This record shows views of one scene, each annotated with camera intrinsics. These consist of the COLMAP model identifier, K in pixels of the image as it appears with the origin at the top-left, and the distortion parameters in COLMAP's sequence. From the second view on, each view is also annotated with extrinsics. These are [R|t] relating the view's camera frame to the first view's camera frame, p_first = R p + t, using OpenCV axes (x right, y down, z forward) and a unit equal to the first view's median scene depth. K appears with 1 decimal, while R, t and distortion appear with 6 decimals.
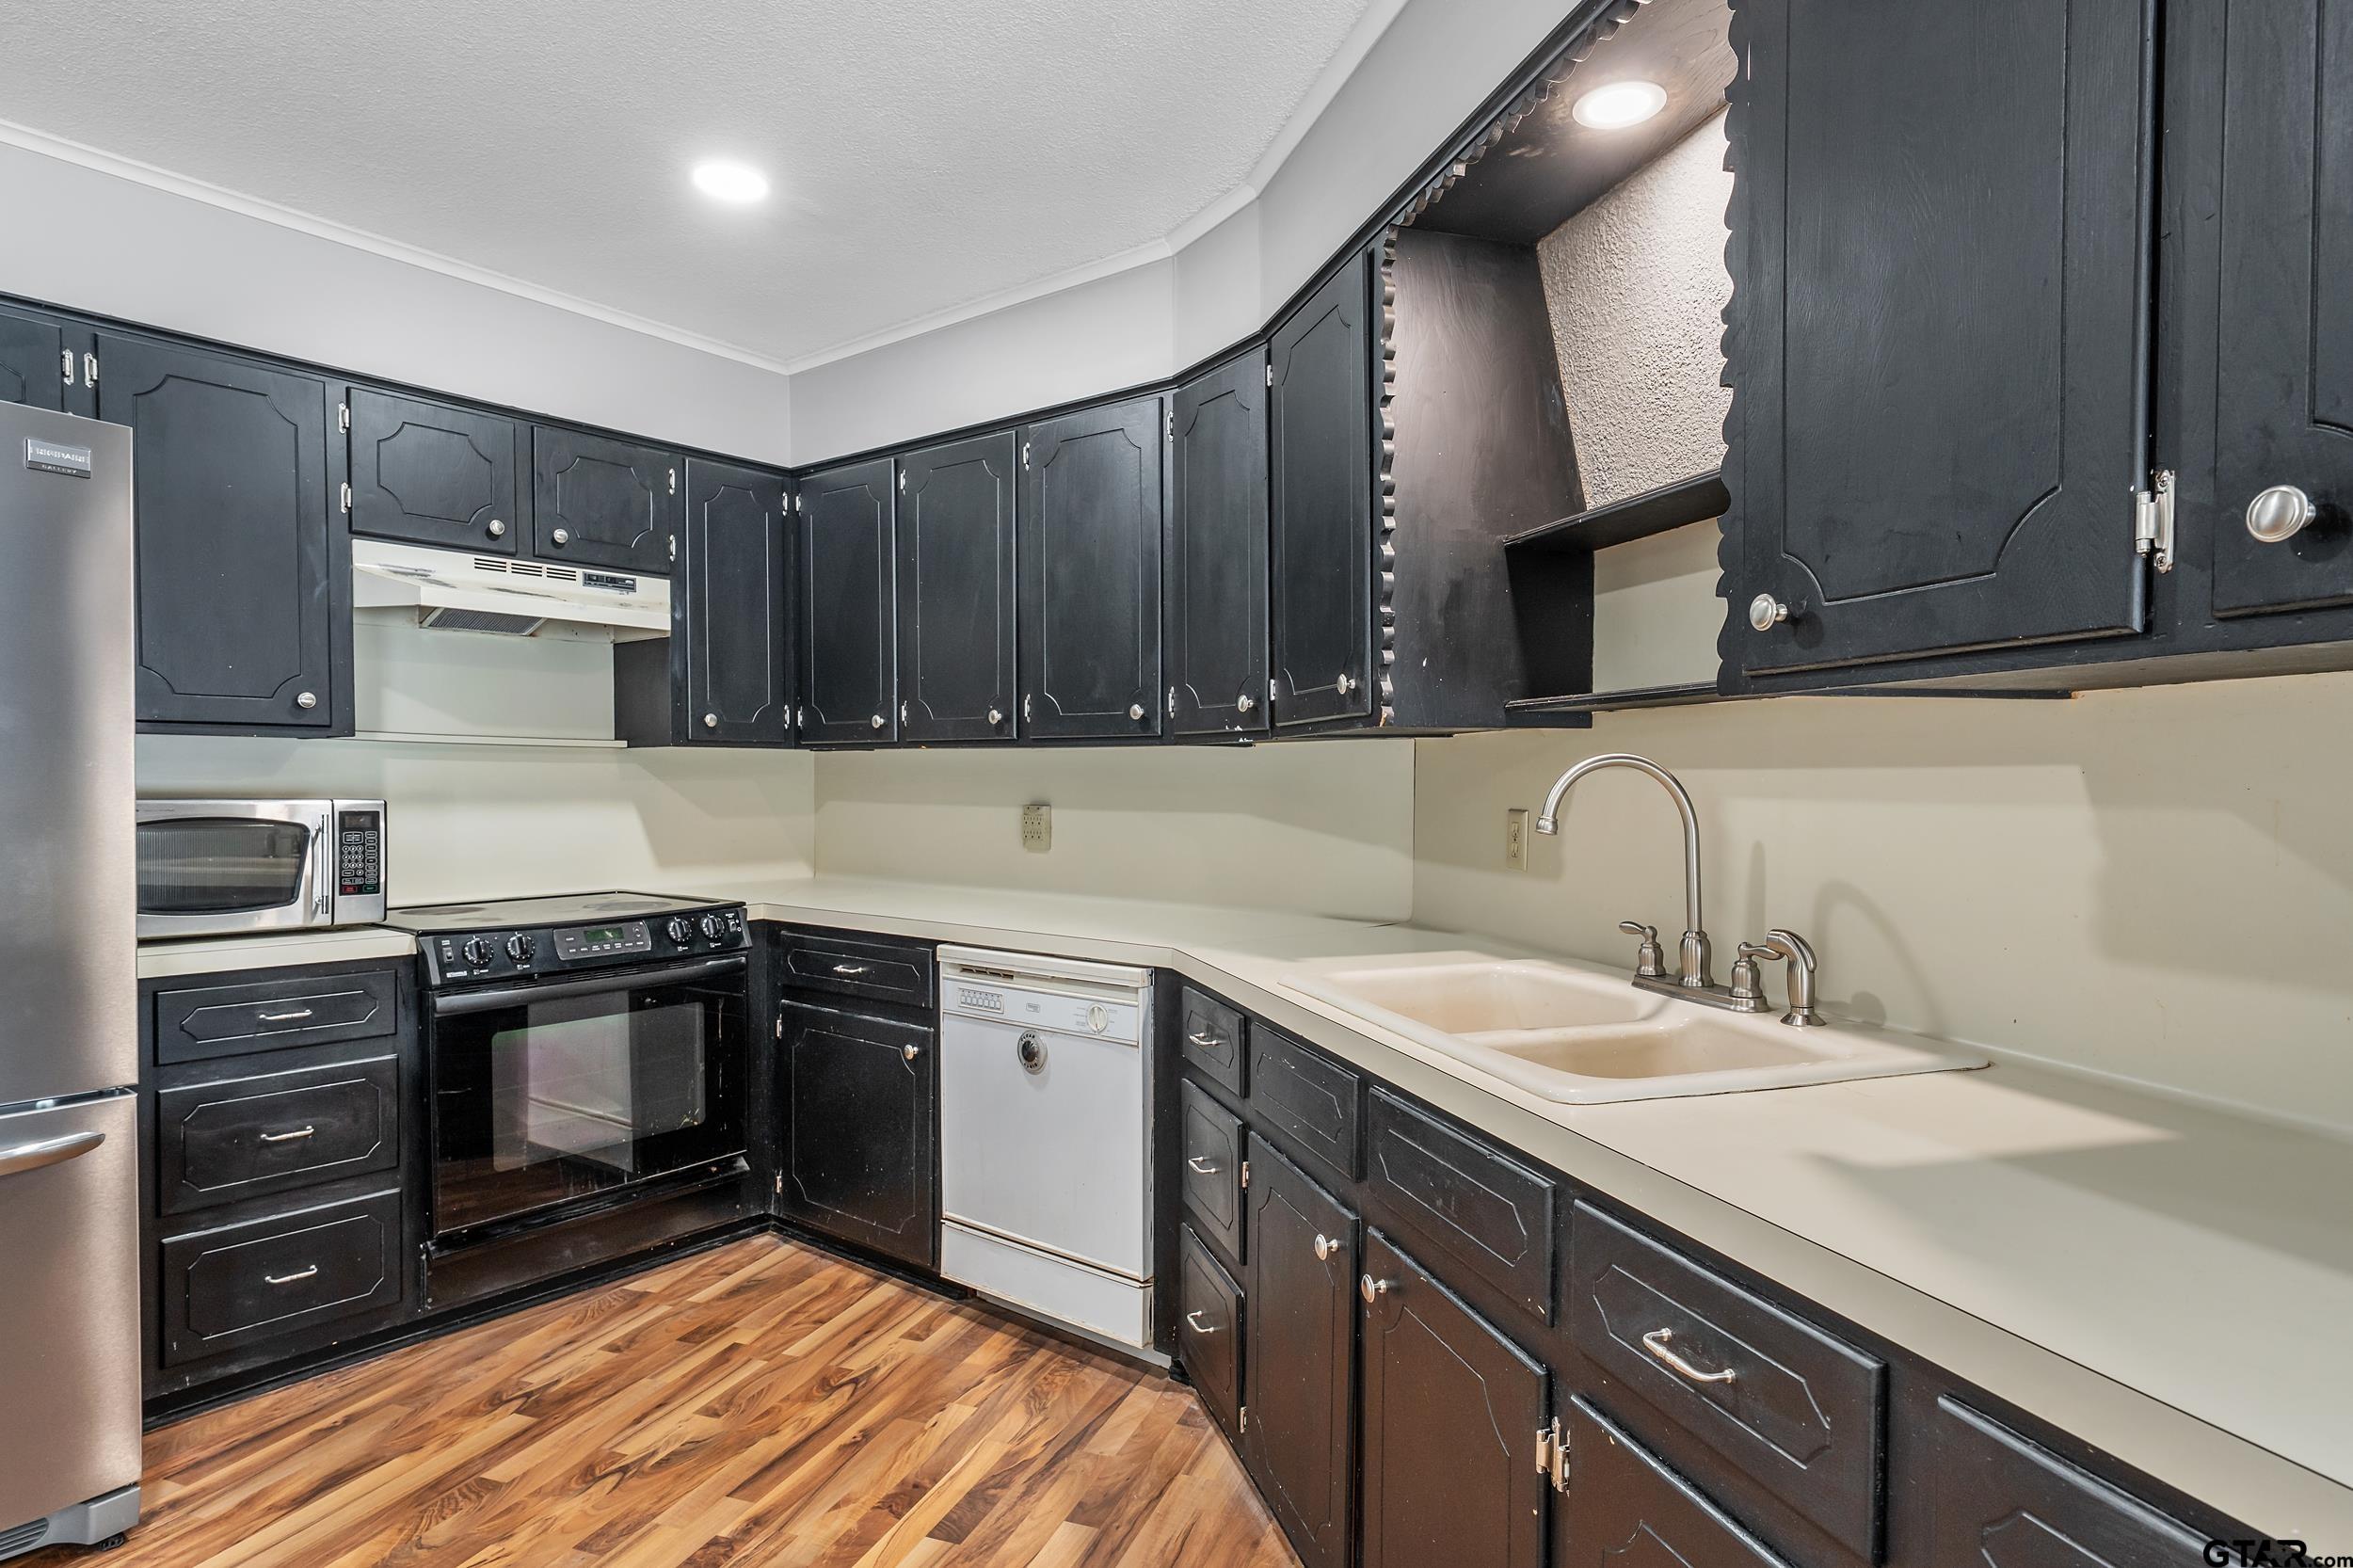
lens RADIAL K [[1272.4, 0, 1183.1], [0, 1272.4, 808.4], [0, 0, 1]] dist [0.010844, -0.002242]
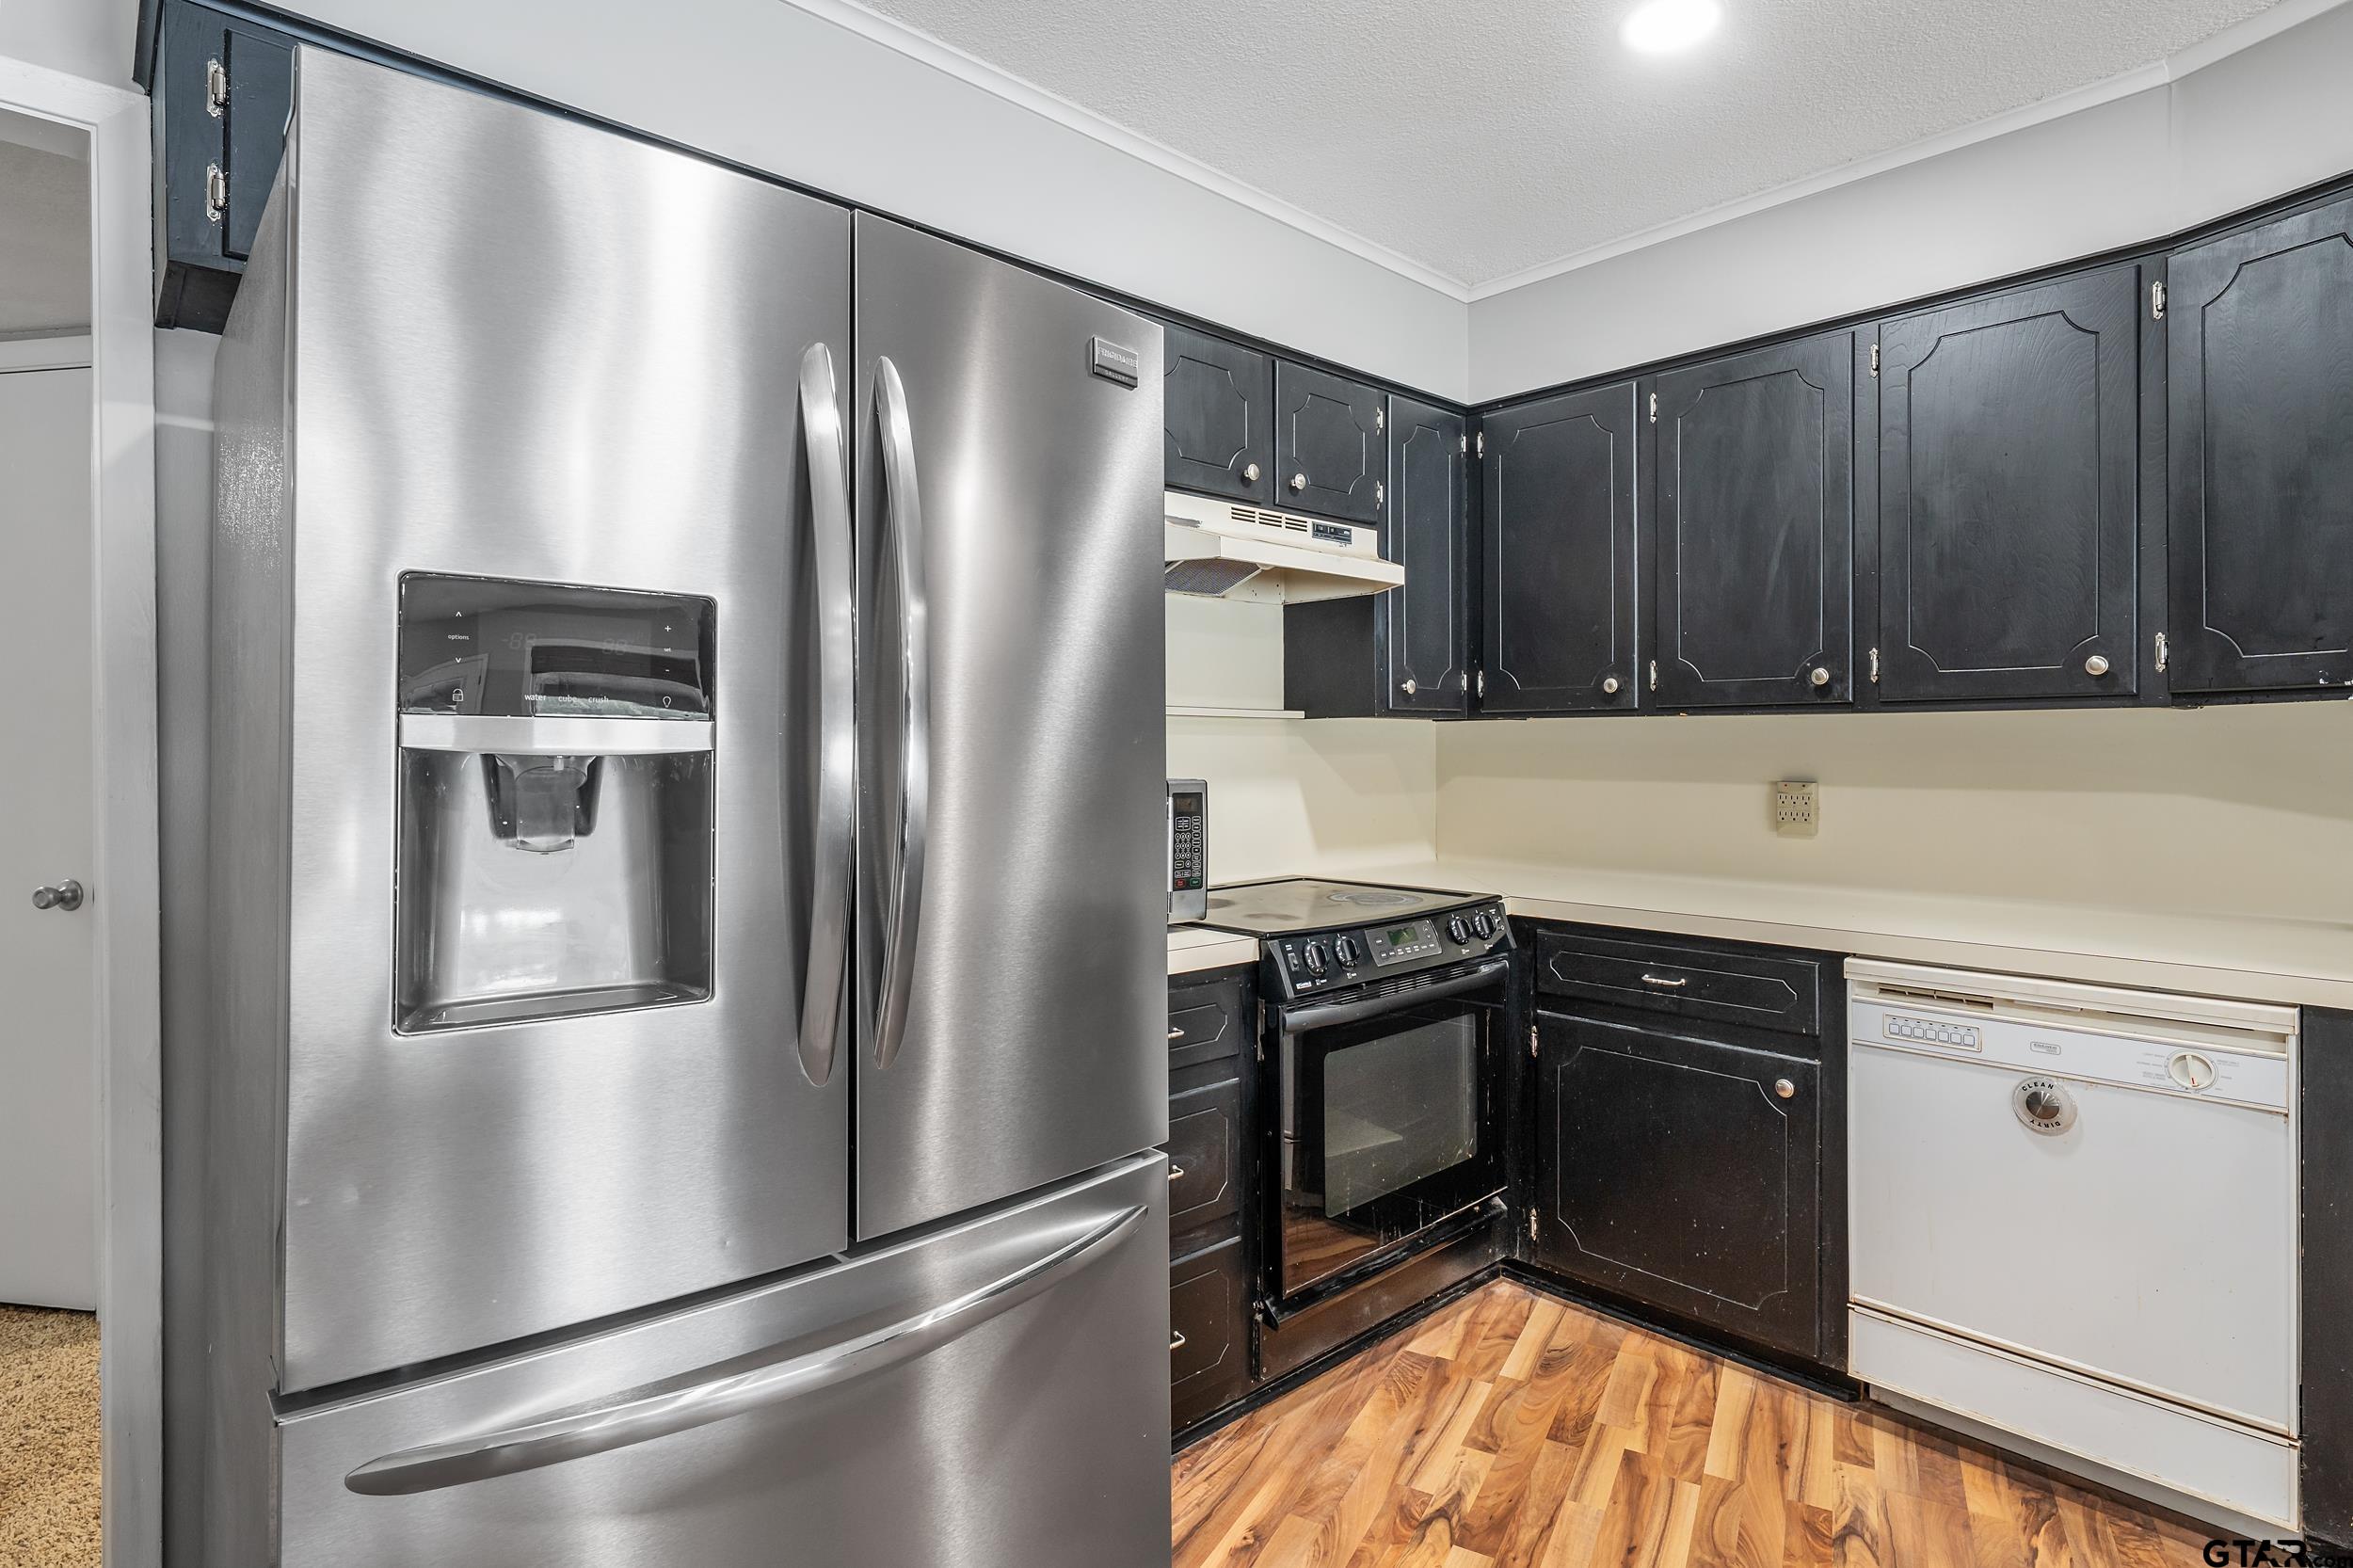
lens RADIAL K [[1197.4, 0, 1162.3], [0, 1197.4, 742.3], [0, 0, 1]] dist [0.005946, 0.000264]
pose [[0.987554, -0.006507, -0.157147, -0.486239], [0.001948, 0.999573, -0.029147, -0.007649], [0.157270, 0.028478, 0.987145, 0.176805]]
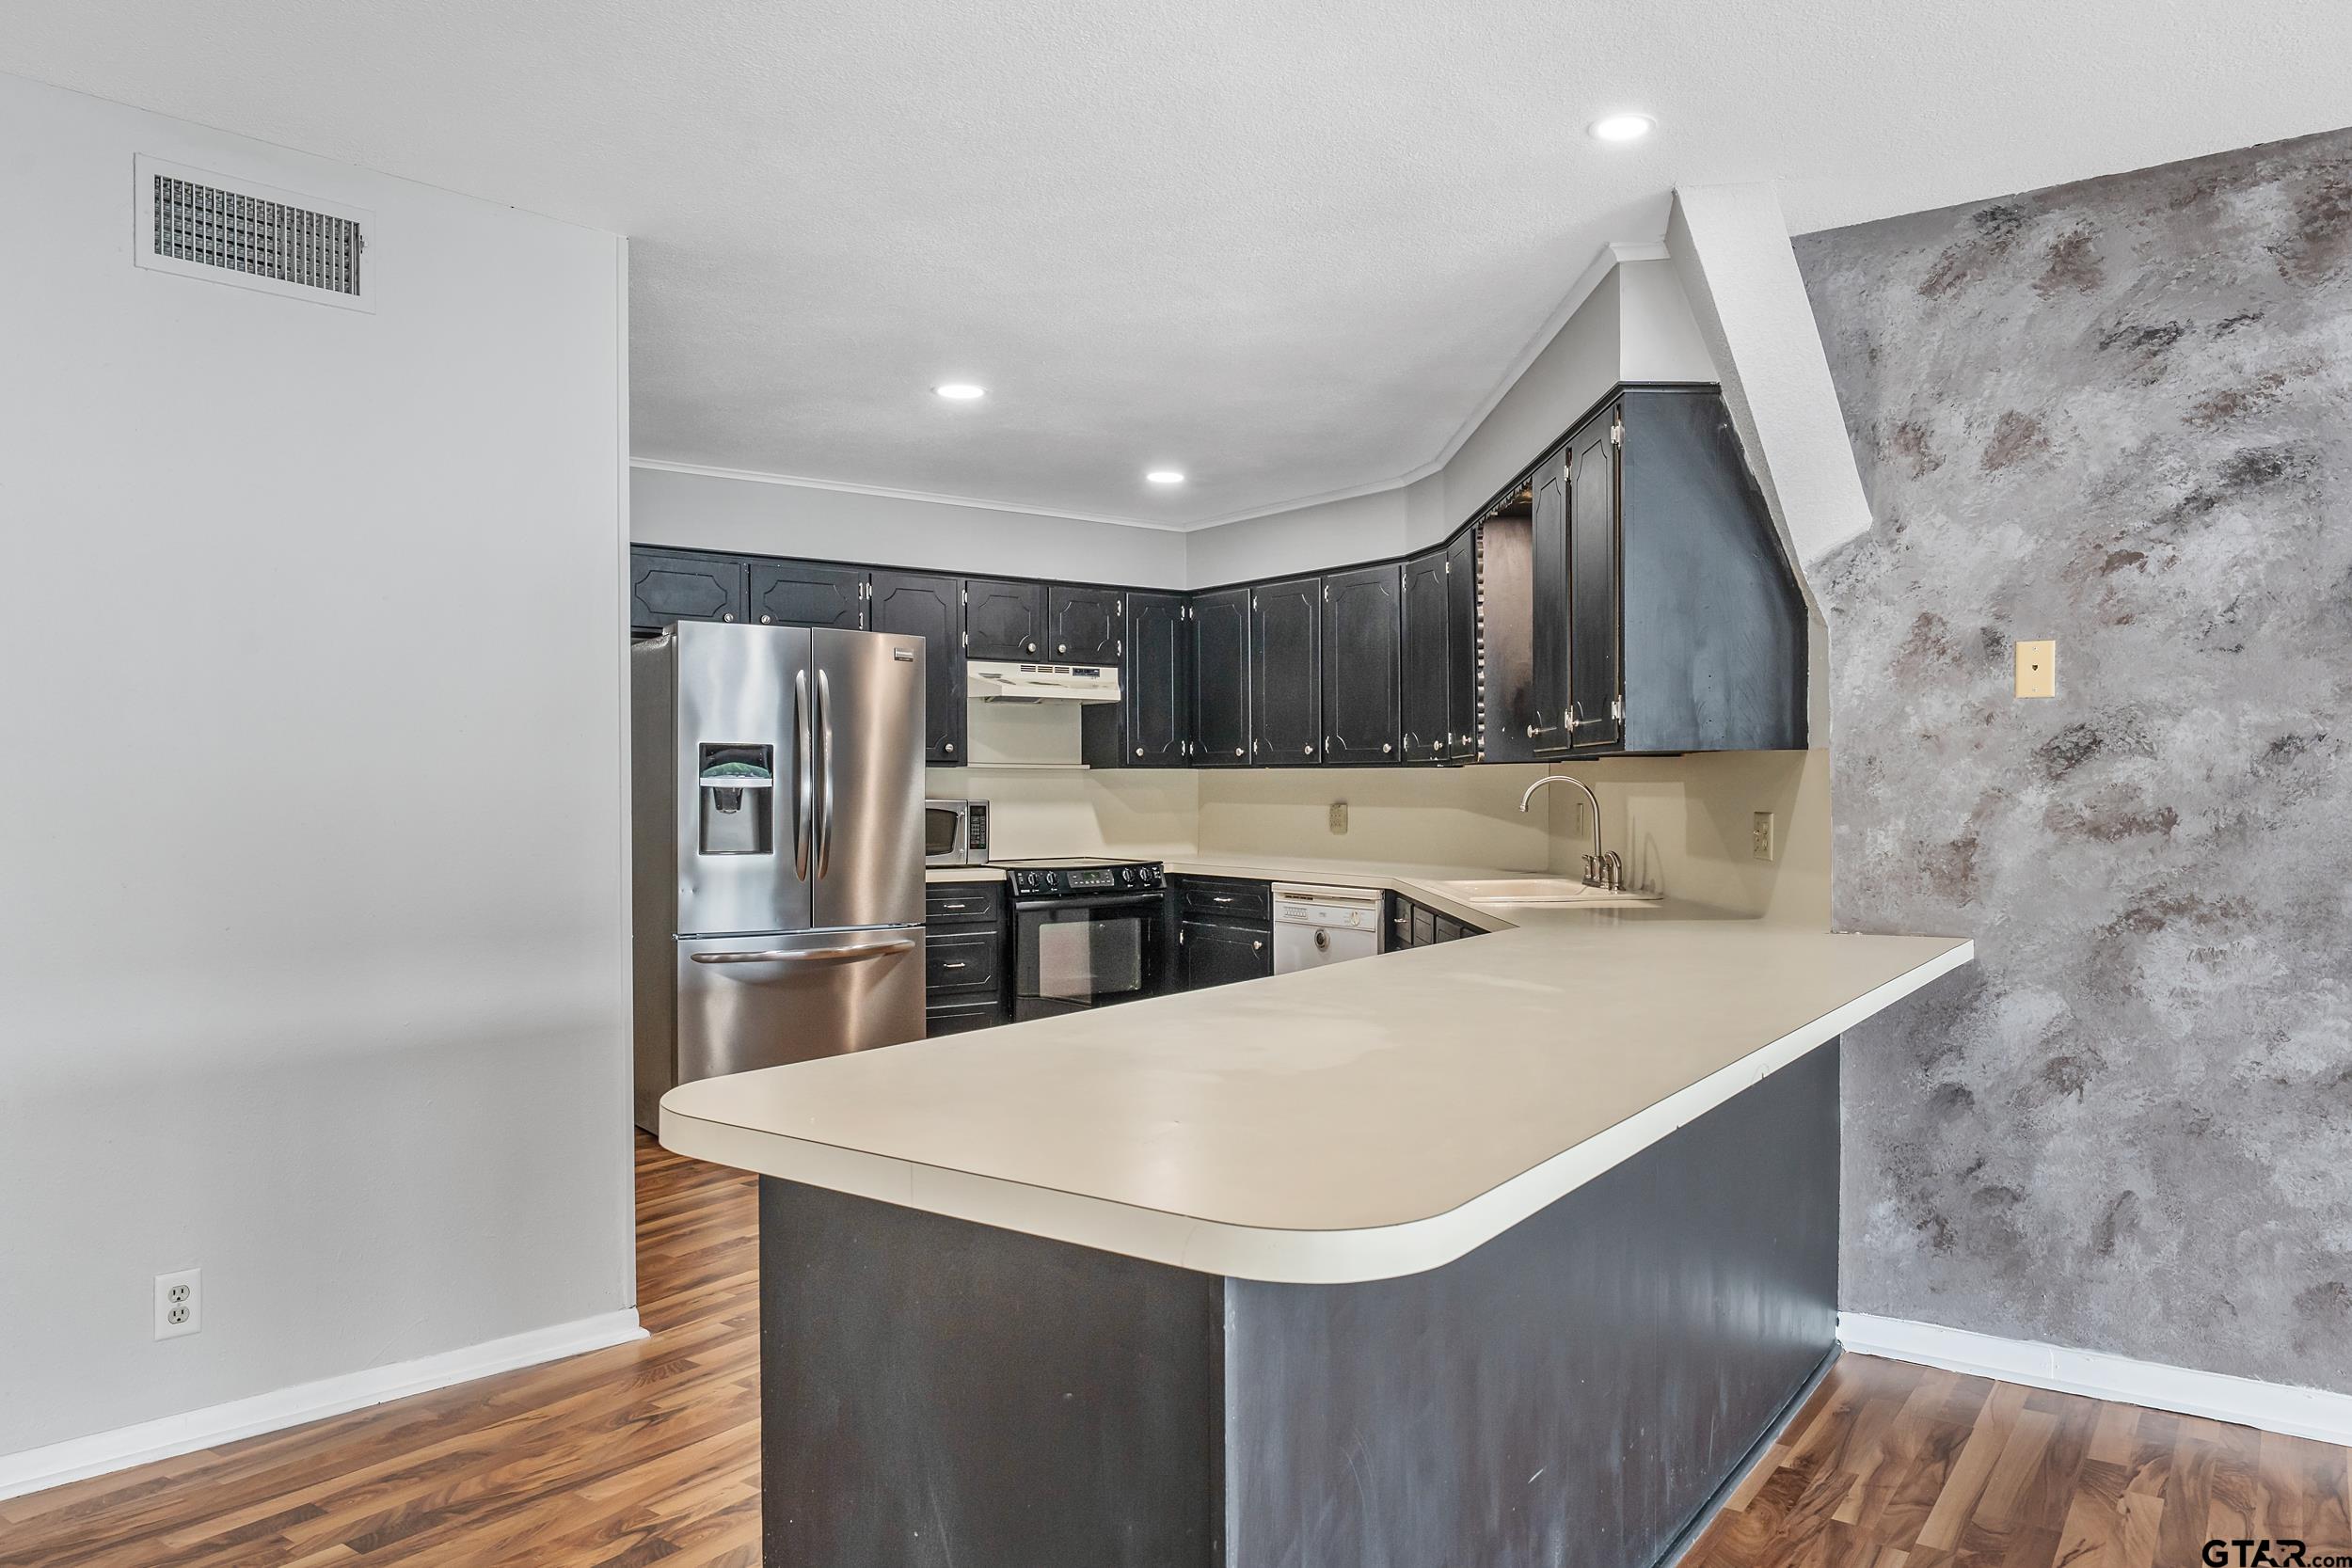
lens RADIAL K [[1653.2, 0, 1174.9], [0, 1653.2, 794.2], [0, 0, 1]] dist [0.000212, -0.000183]
pose [[0.961806, -0.002125, -0.273724, 0.295048], [-0.002508, 0.999859, -0.016574, 0.023133], [0.273721, 0.016628, 0.961665, -1.200633]]
